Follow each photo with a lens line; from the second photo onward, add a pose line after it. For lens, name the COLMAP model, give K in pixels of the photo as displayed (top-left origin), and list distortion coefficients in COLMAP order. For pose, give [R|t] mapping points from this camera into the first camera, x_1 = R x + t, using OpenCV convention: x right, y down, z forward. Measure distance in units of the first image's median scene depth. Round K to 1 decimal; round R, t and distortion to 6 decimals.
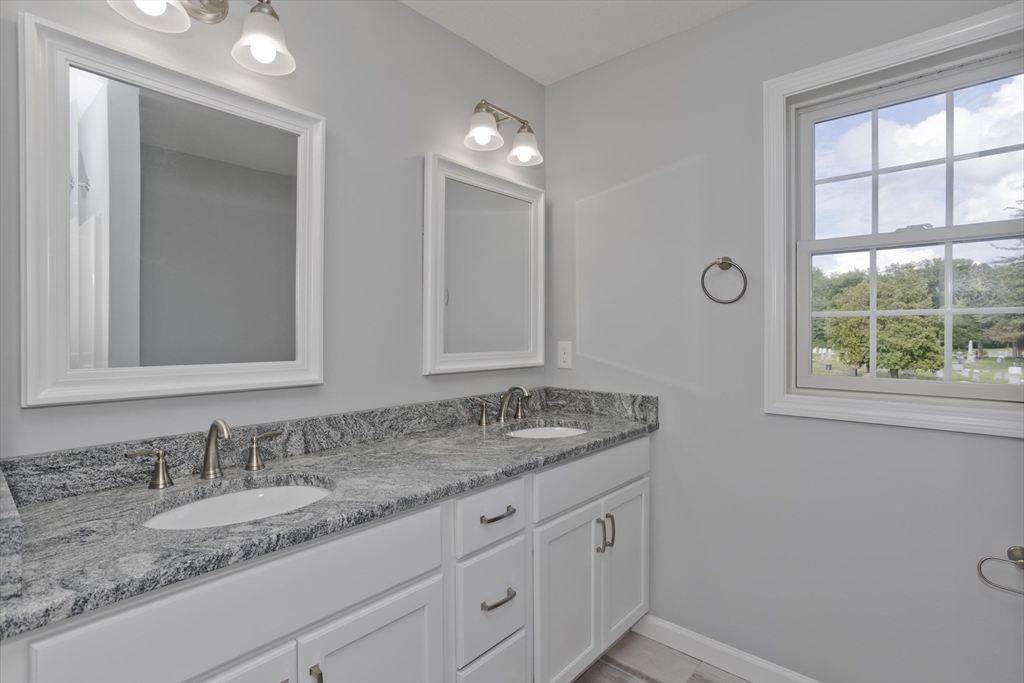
lens RADIAL K [[506.2, 0, 510.1], [0, 506.2, 334.6], [0, 0, 1]] dist [-0.054778, 0.033308]
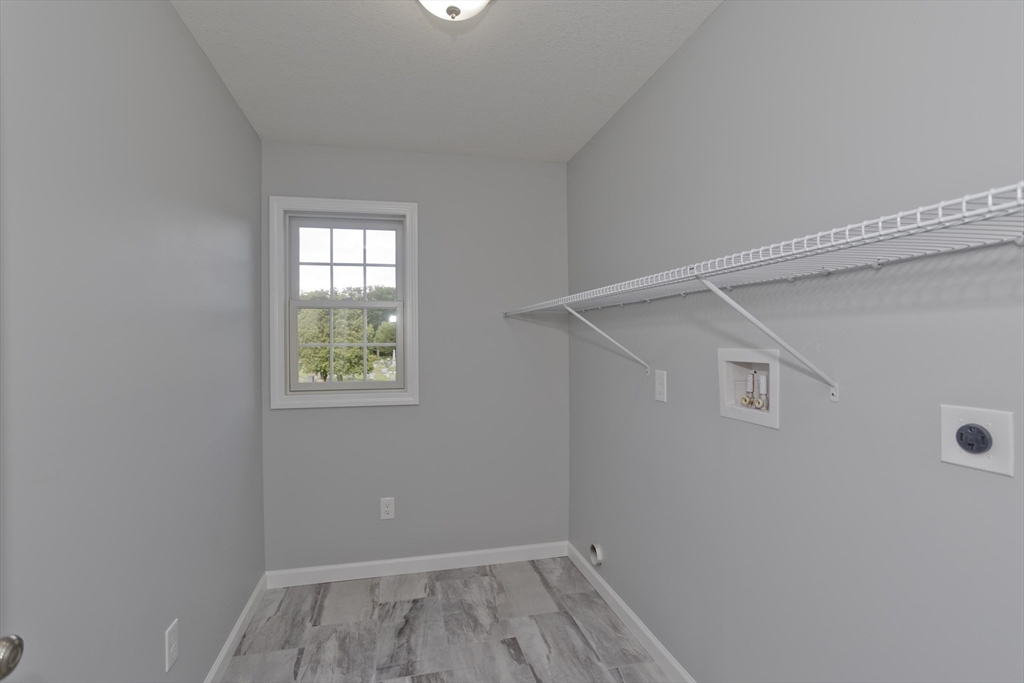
lens RADIAL K [[489.1, 0, 504.7], [0, 489.1, 340.0], [0, 0, 1]] dist [-0.043530, 0.028718]
pose [[0.550115, -0.000297, 0.835089, -0.332650], [0.012991, 0.999882, -0.008202, -0.033858], [-0.834988, 0.015361, 0.550054, -0.416436]]
